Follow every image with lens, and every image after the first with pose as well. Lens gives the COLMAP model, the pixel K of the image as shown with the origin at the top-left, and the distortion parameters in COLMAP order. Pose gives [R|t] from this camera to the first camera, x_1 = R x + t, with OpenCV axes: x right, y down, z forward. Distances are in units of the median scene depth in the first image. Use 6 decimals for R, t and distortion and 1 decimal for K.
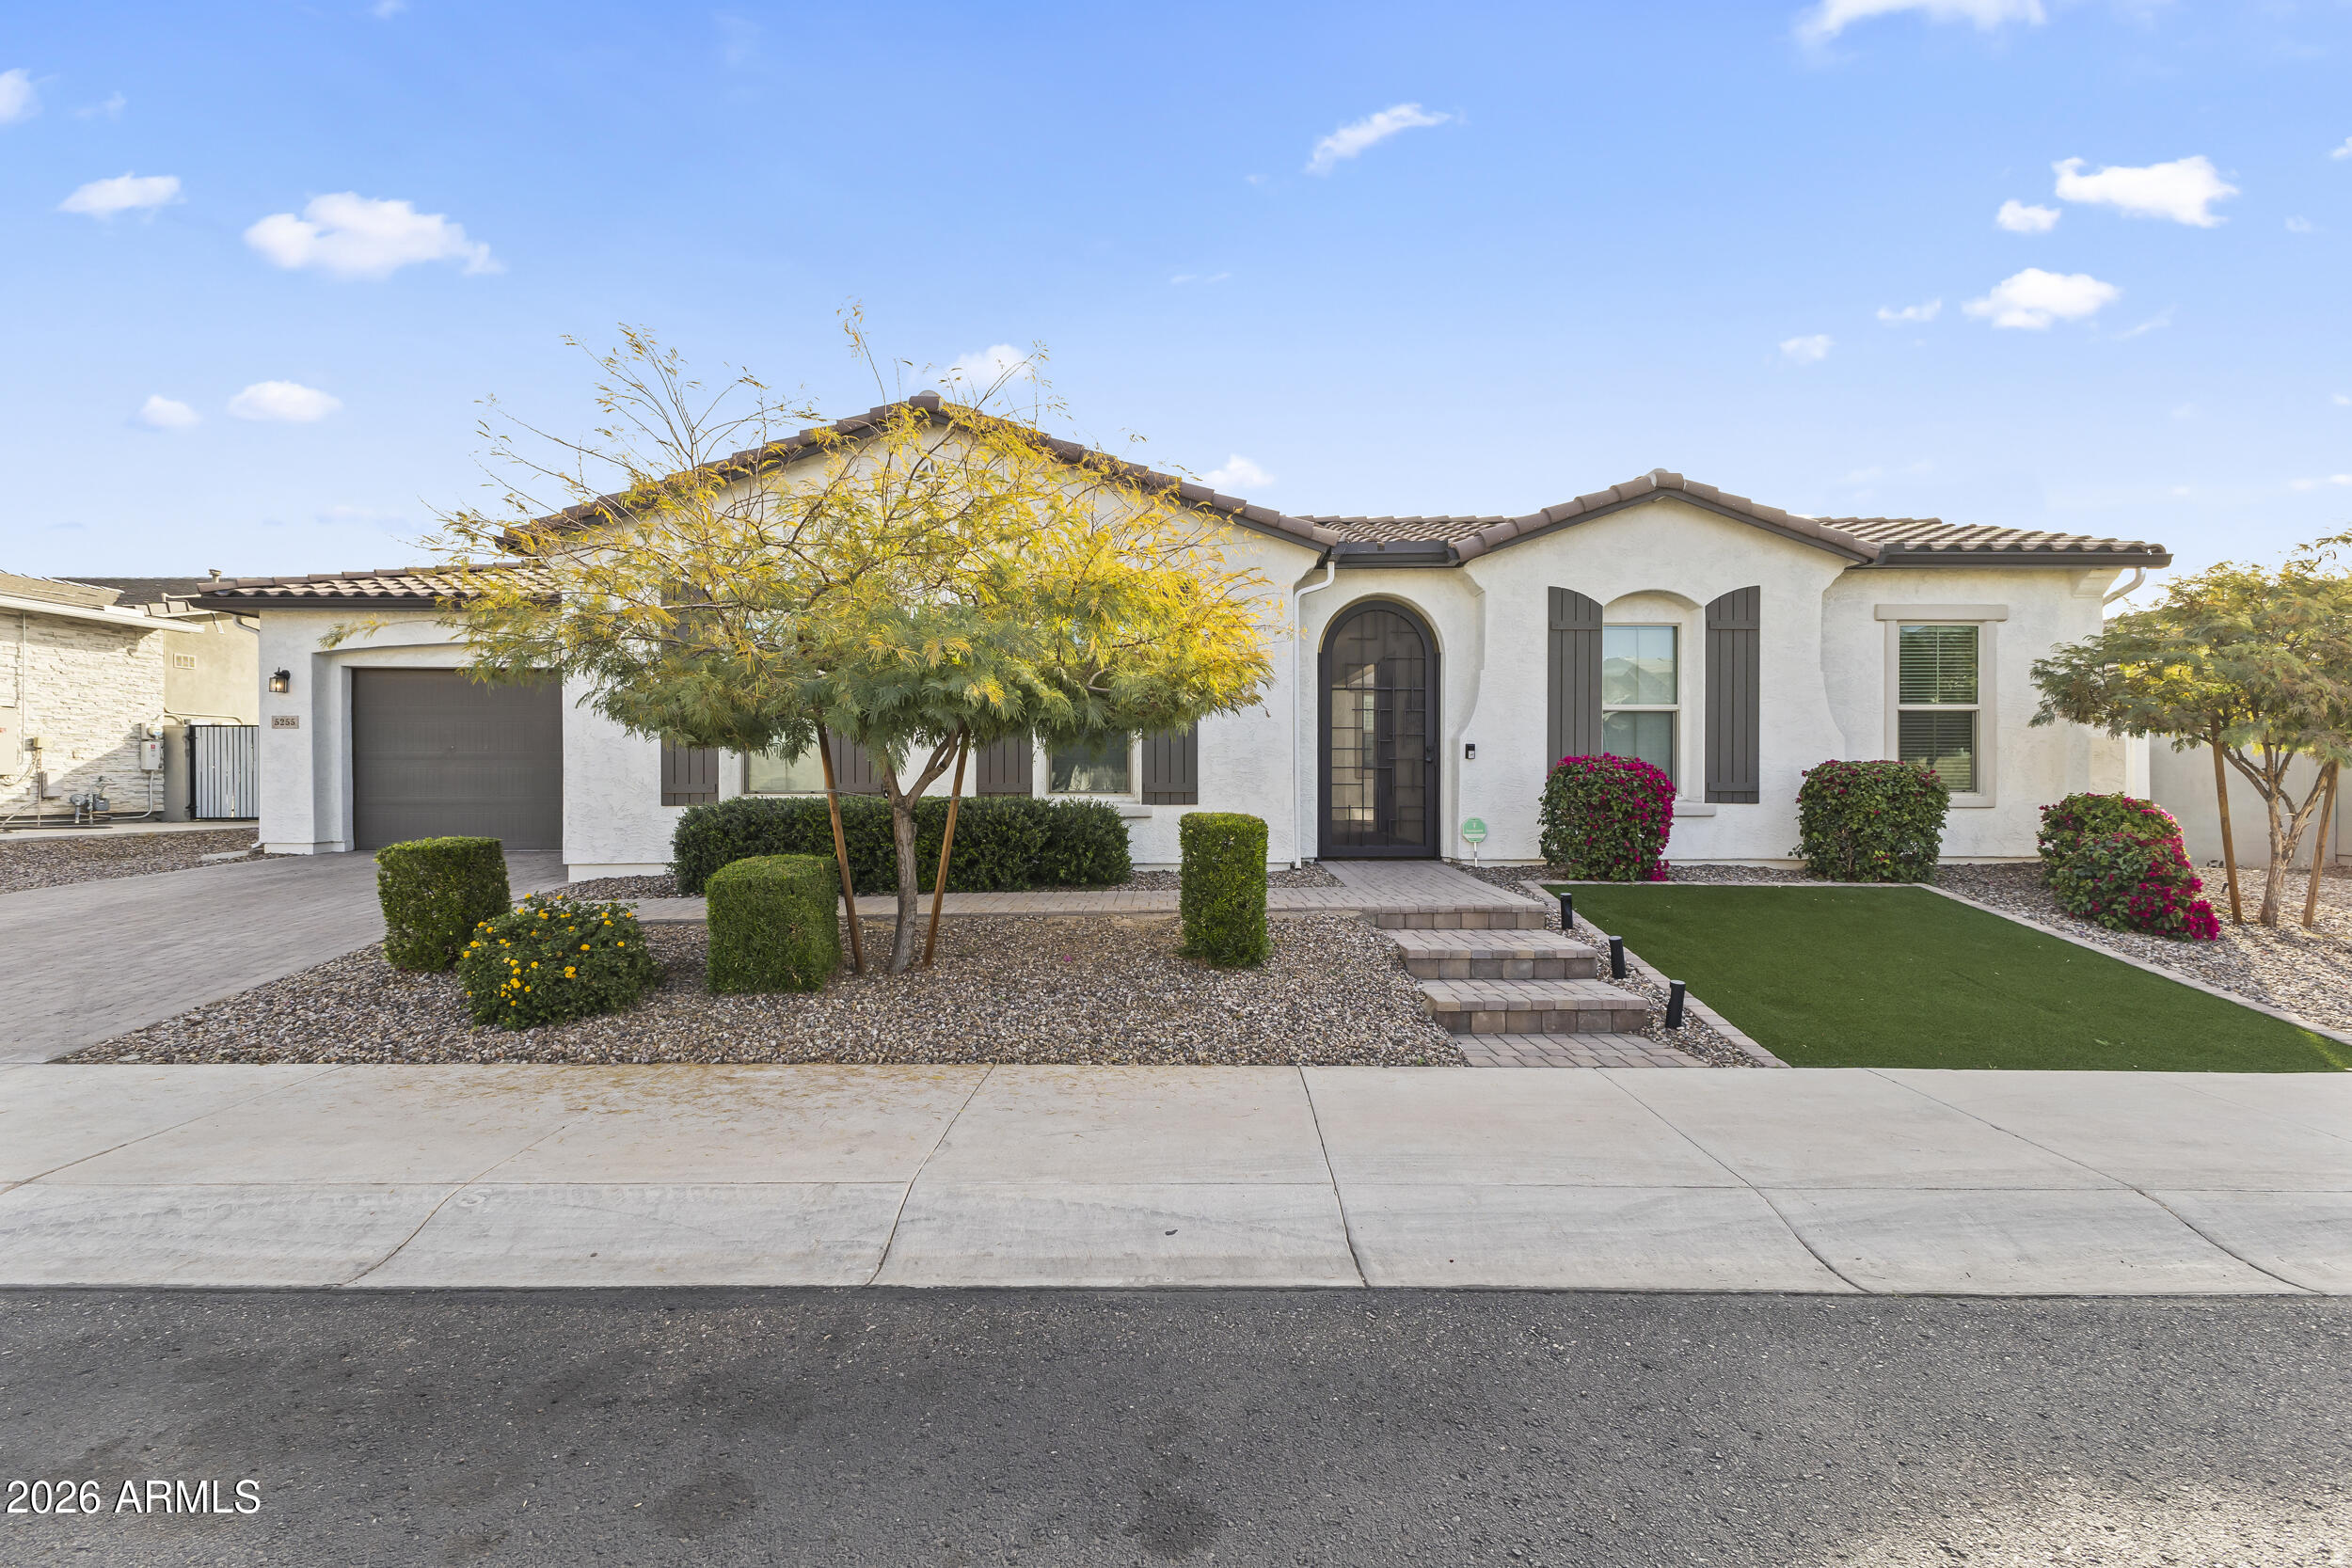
lens RADIAL K [[1015.9, 0, 1177.4], [0, 1015.9, 779.6], [0, 0, 1]] dist [0.007239, 0.000211]
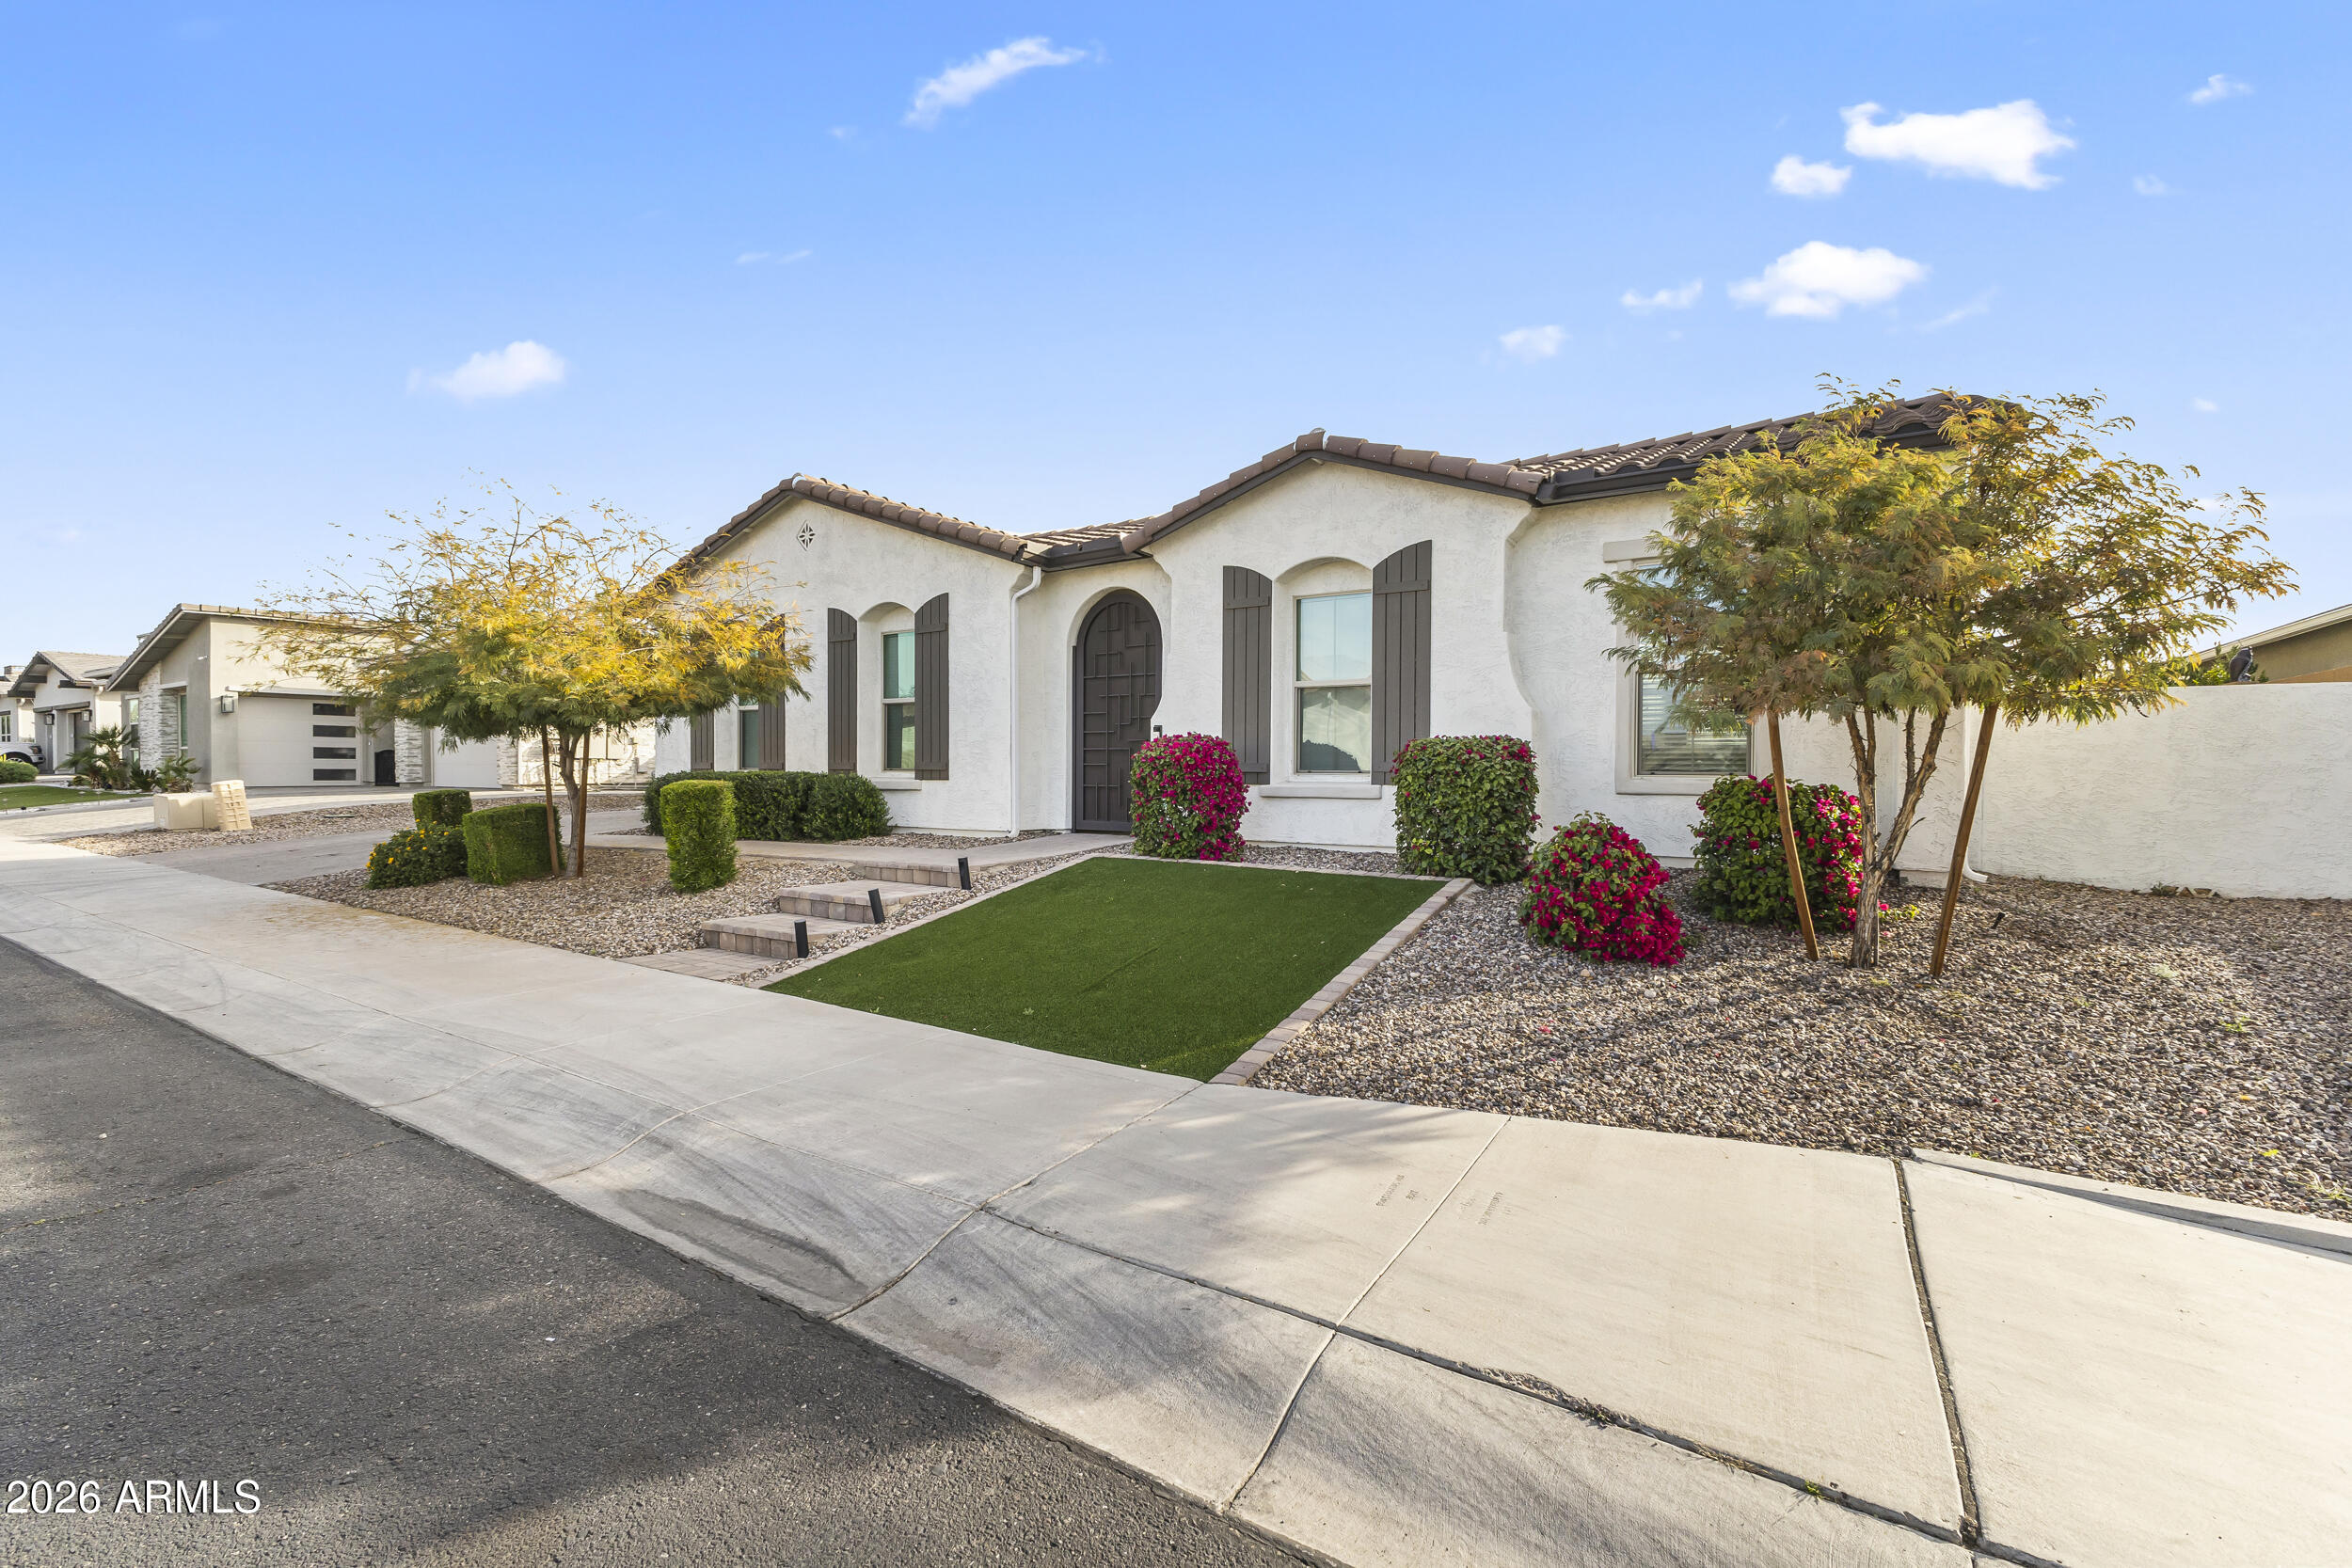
lens RADIAL K [[1015.9, 0, 1165.0], [0, 1015.9, 781.9], [0, 0, 1]] dist [0.007239, 0.000211]
pose [[0.829592, 0.011028, -0.558261, 0.939908], [-0.003319, 0.999885, 0.014820, 0.008269], [0.558360, -0.010441, 0.829533, 0.145807]]
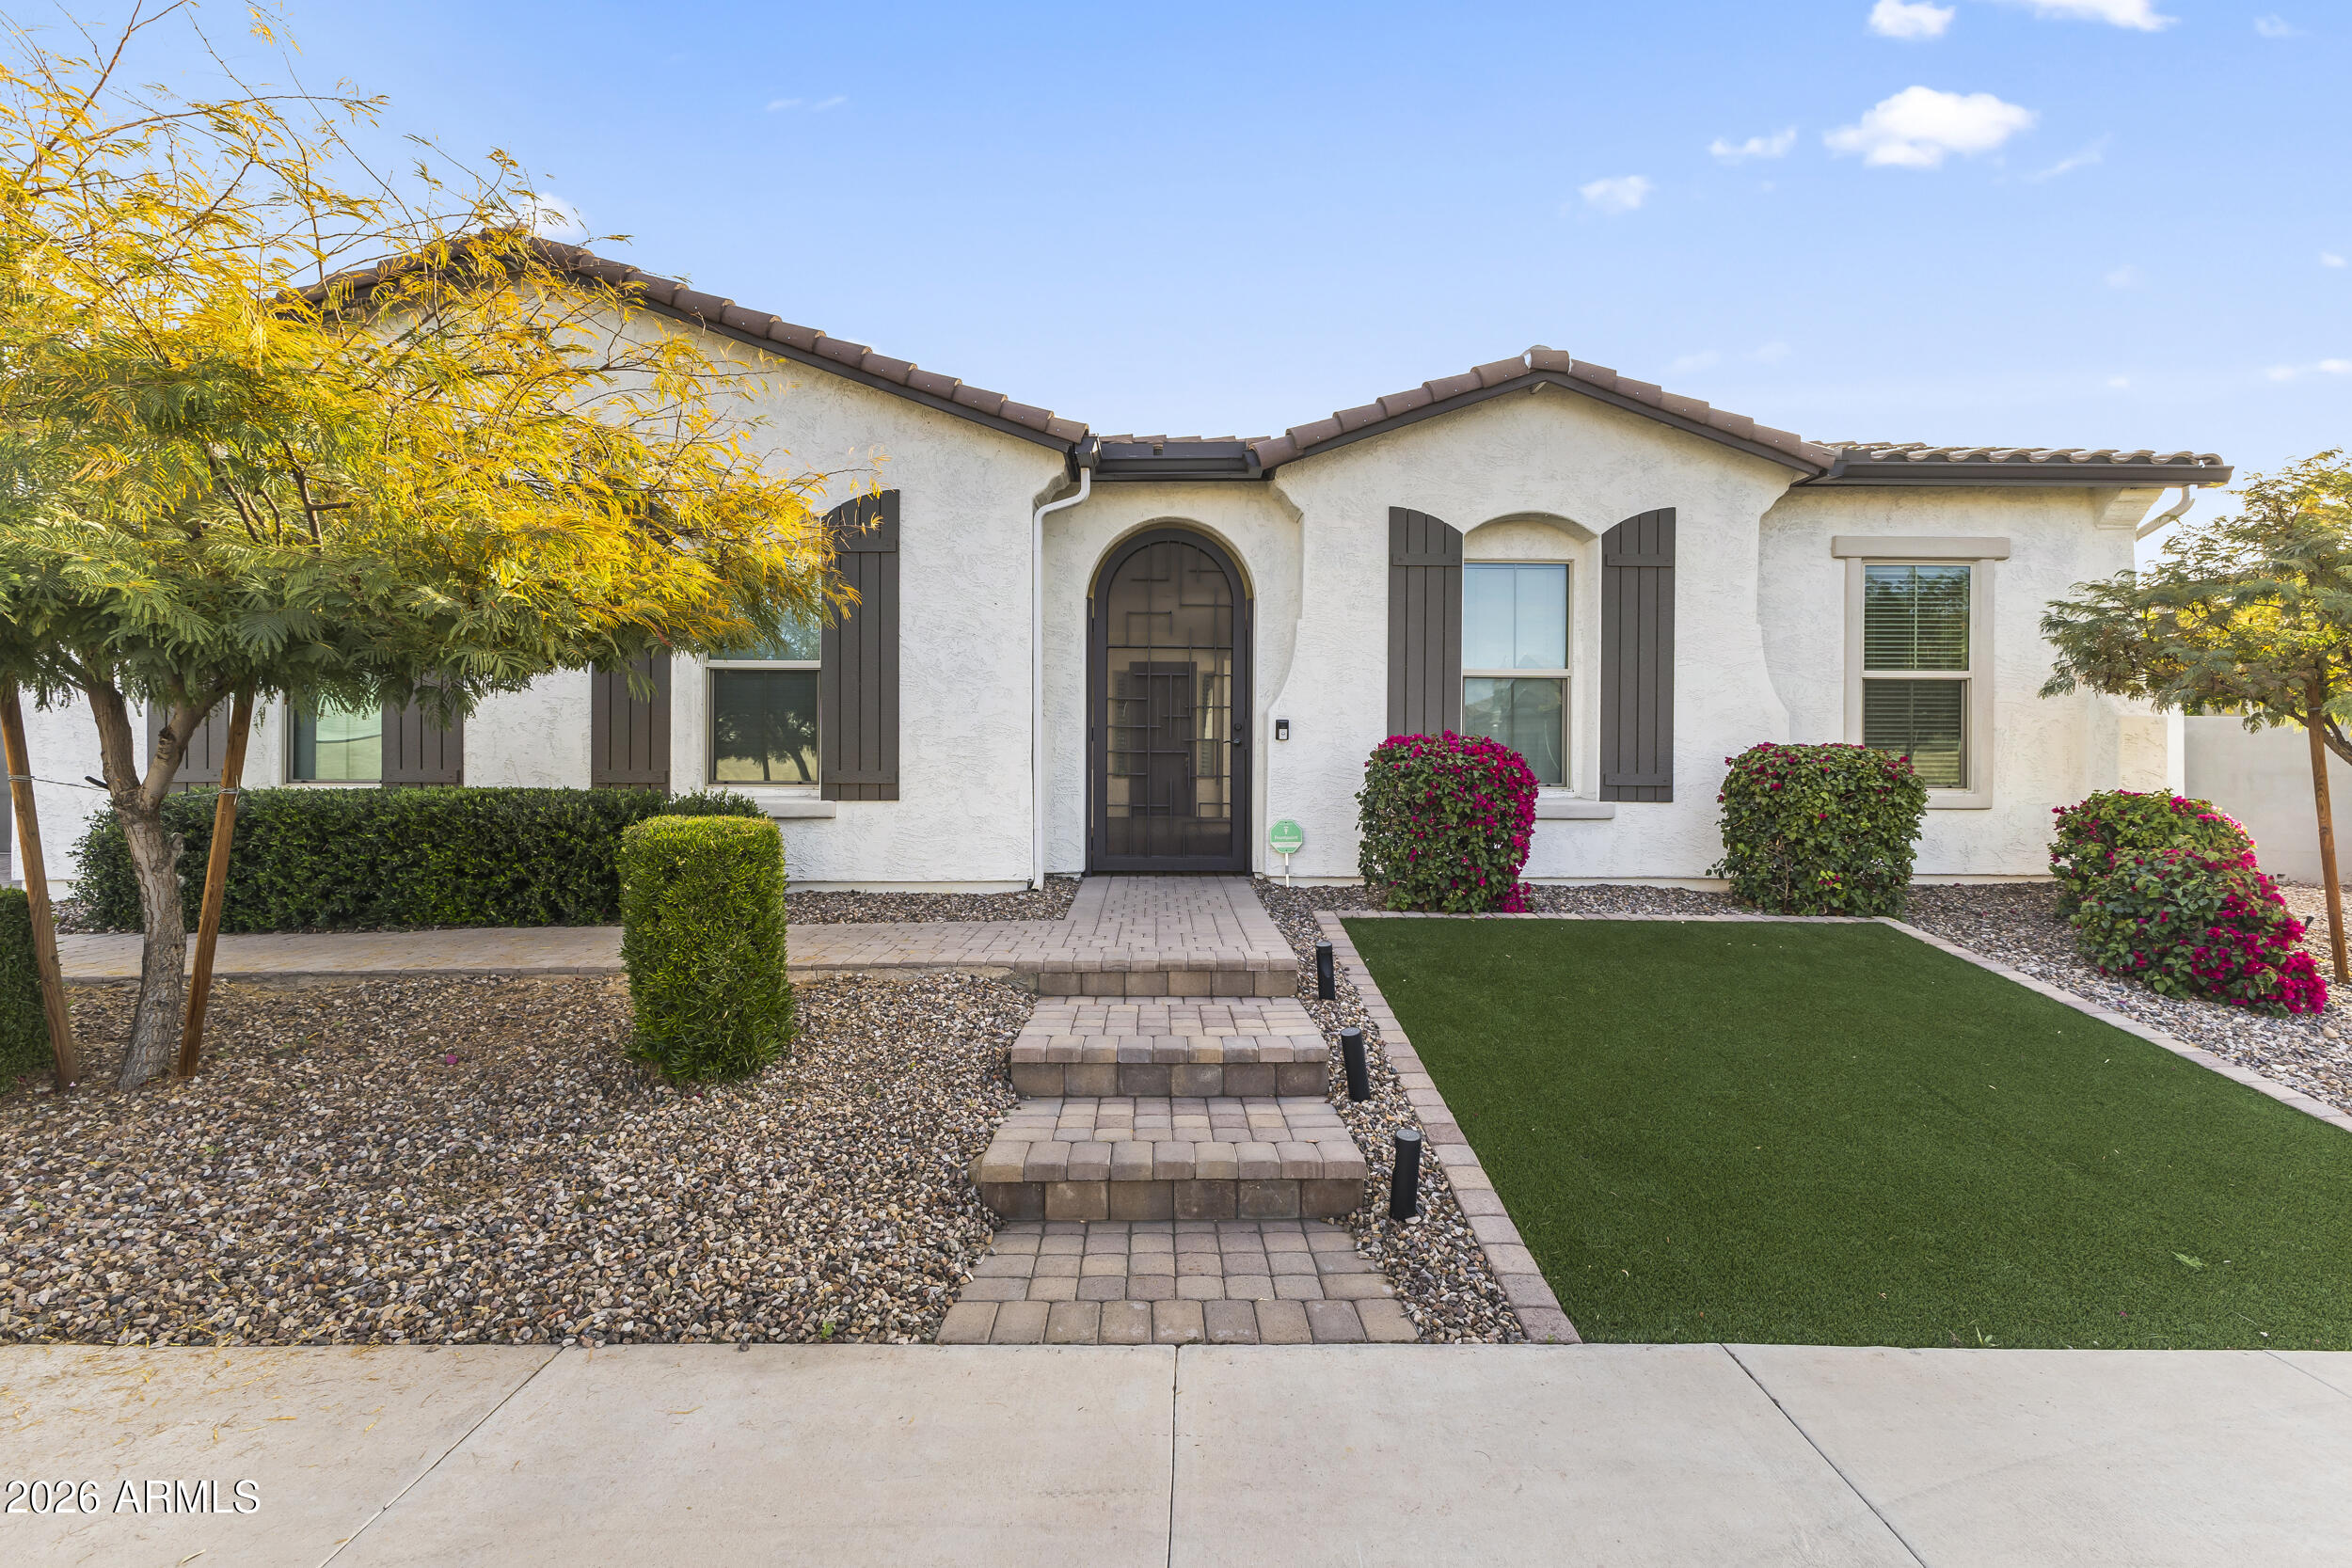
lens RADIAL K [[1015.9, 0, 1177.7], [0, 1015.9, 771.3], [0, 0, 1]] dist [0.007239, 0.000211]
pose [[0.999988, 0.004490, 0.002163, 0.225249], [-0.004491, 0.999990, 0.000258, 0.002693], [-0.002162, -0.000268, 0.999998, 0.280671]]
